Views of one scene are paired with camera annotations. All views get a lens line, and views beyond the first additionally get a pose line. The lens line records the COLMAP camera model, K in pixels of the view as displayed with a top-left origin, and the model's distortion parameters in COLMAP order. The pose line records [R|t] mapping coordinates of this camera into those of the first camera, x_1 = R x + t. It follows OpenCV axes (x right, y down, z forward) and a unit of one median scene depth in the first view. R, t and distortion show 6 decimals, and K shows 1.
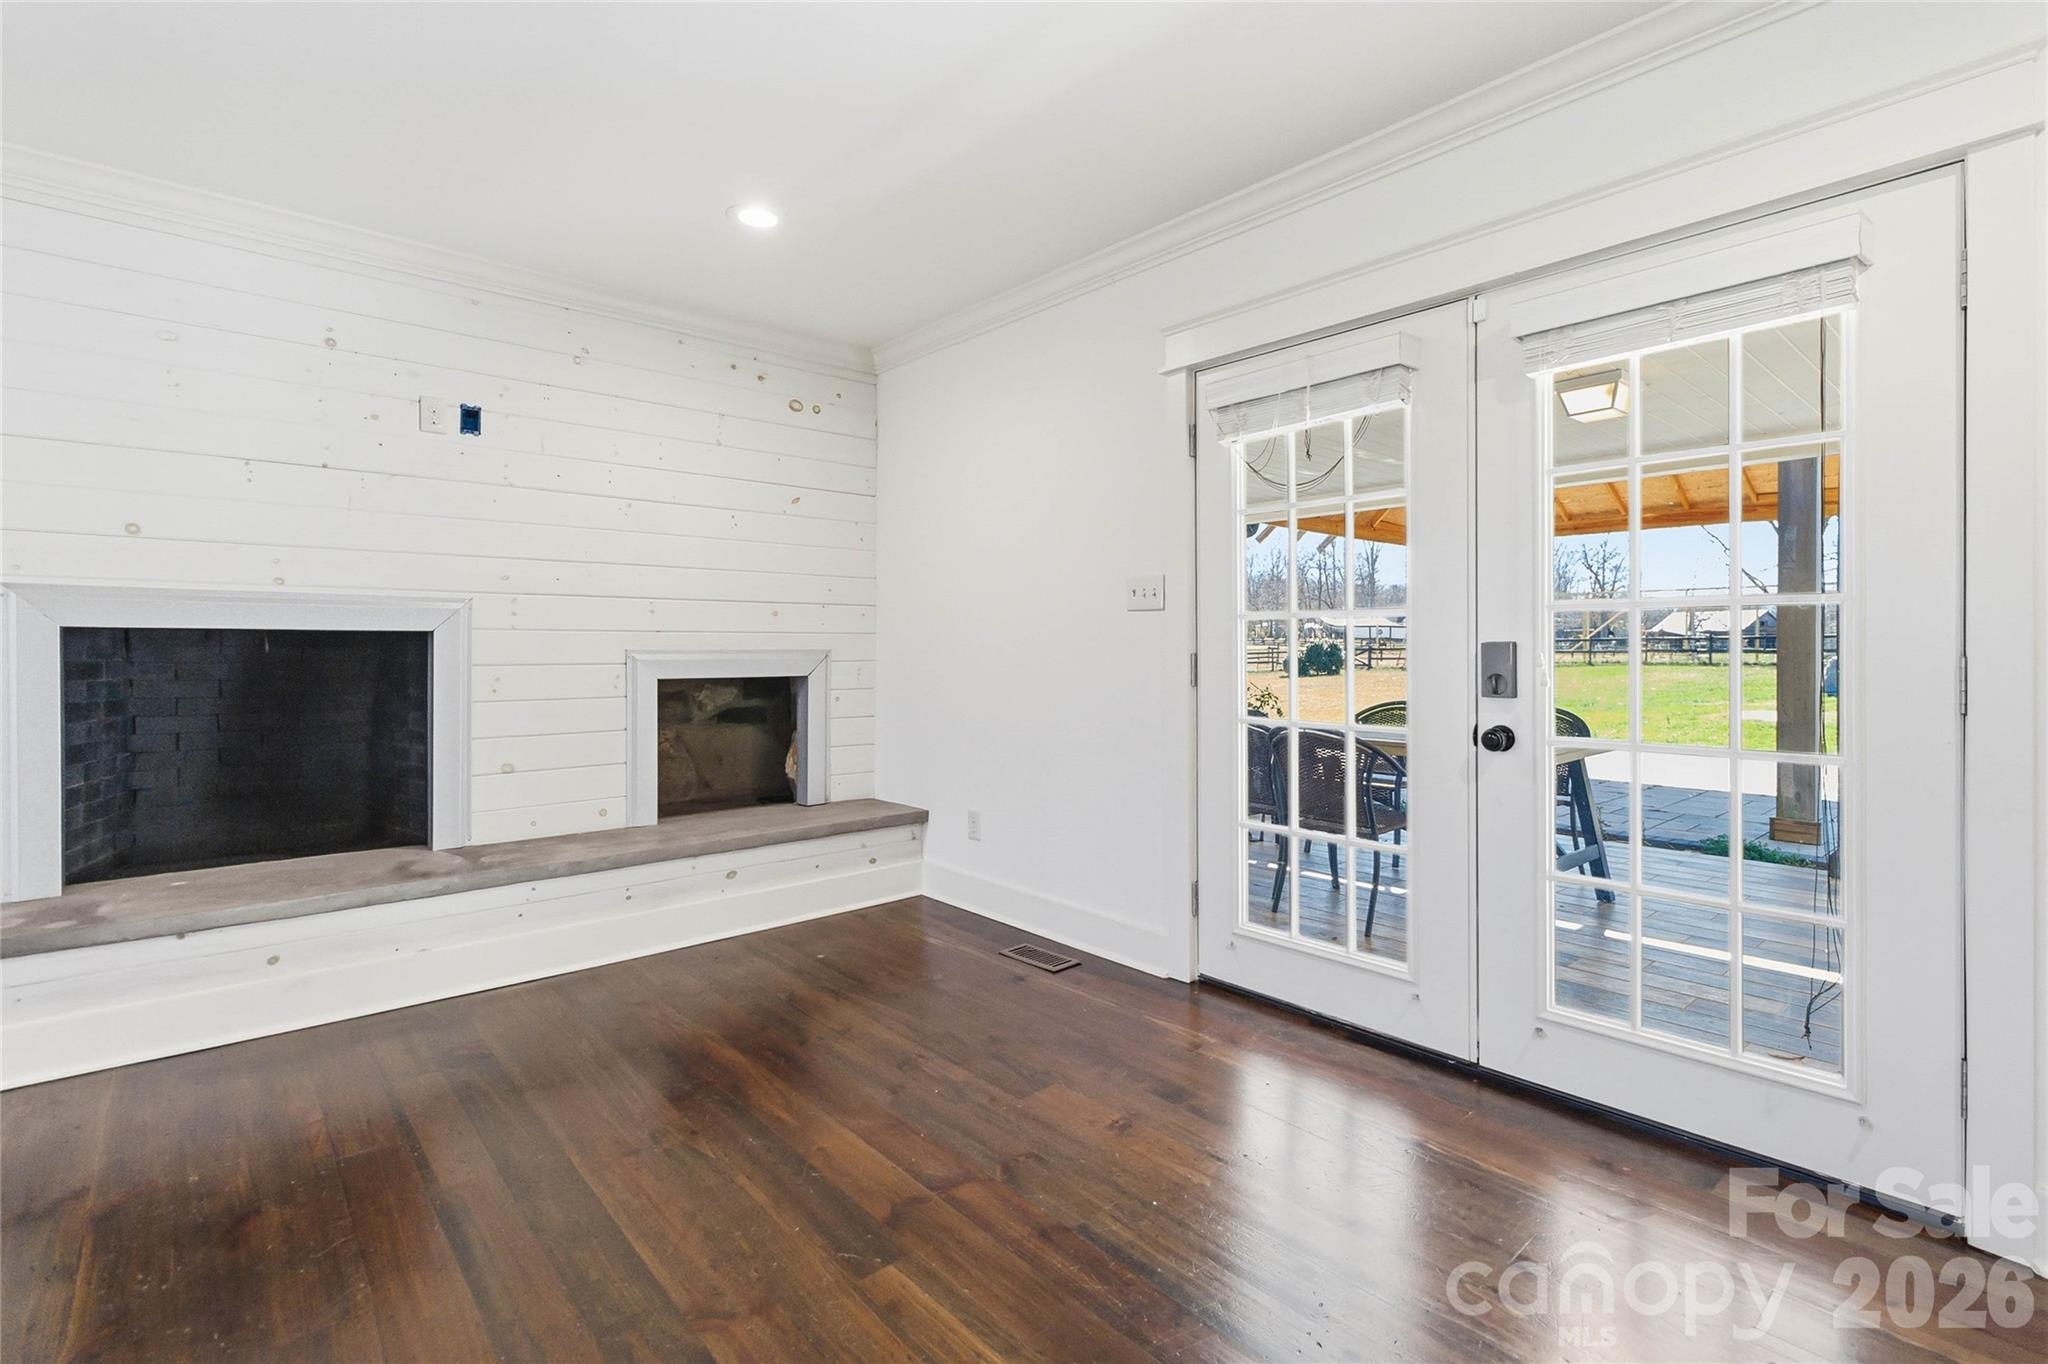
lens RADIAL K [[946.9, 0, 1030.3], [0, 946.9, 653.9], [0, 0, 1]] dist [-0.000386, 0.000513]
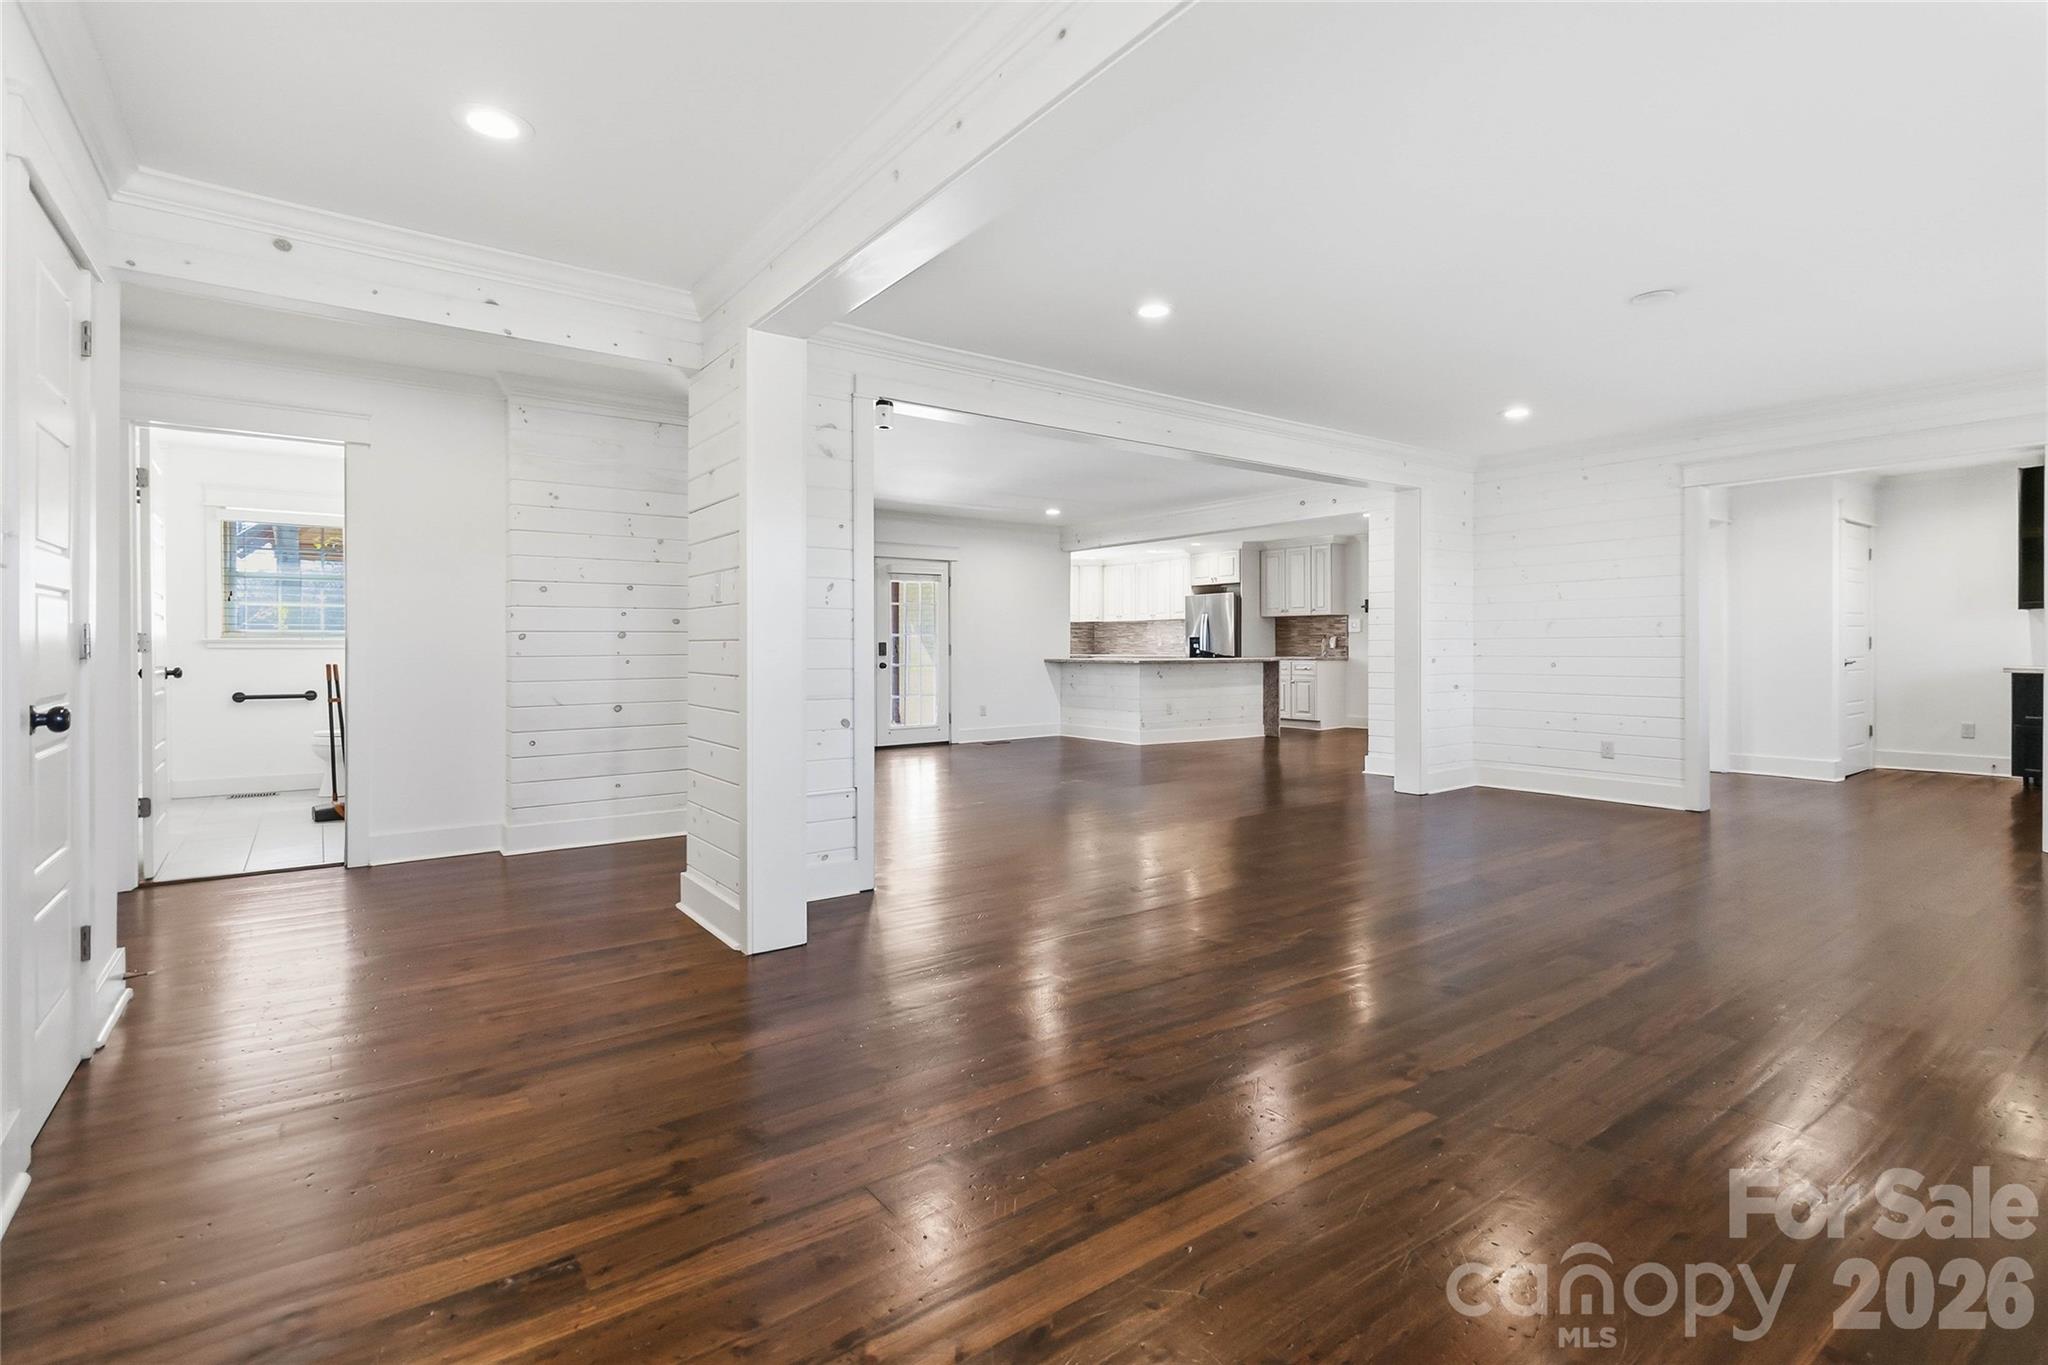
lens RADIAL K [[954.7, 0, 1030.7], [0, 954.7, 655.9], [0, 0, 1]] dist [-0.000663, -0.000166]
pose [[0.102809, -0.015052, 0.994587, -2.536568], [0.005721, 0.999878, 0.014541, -0.005759], [-0.994685, 0.004195, 0.102883, -0.059178]]
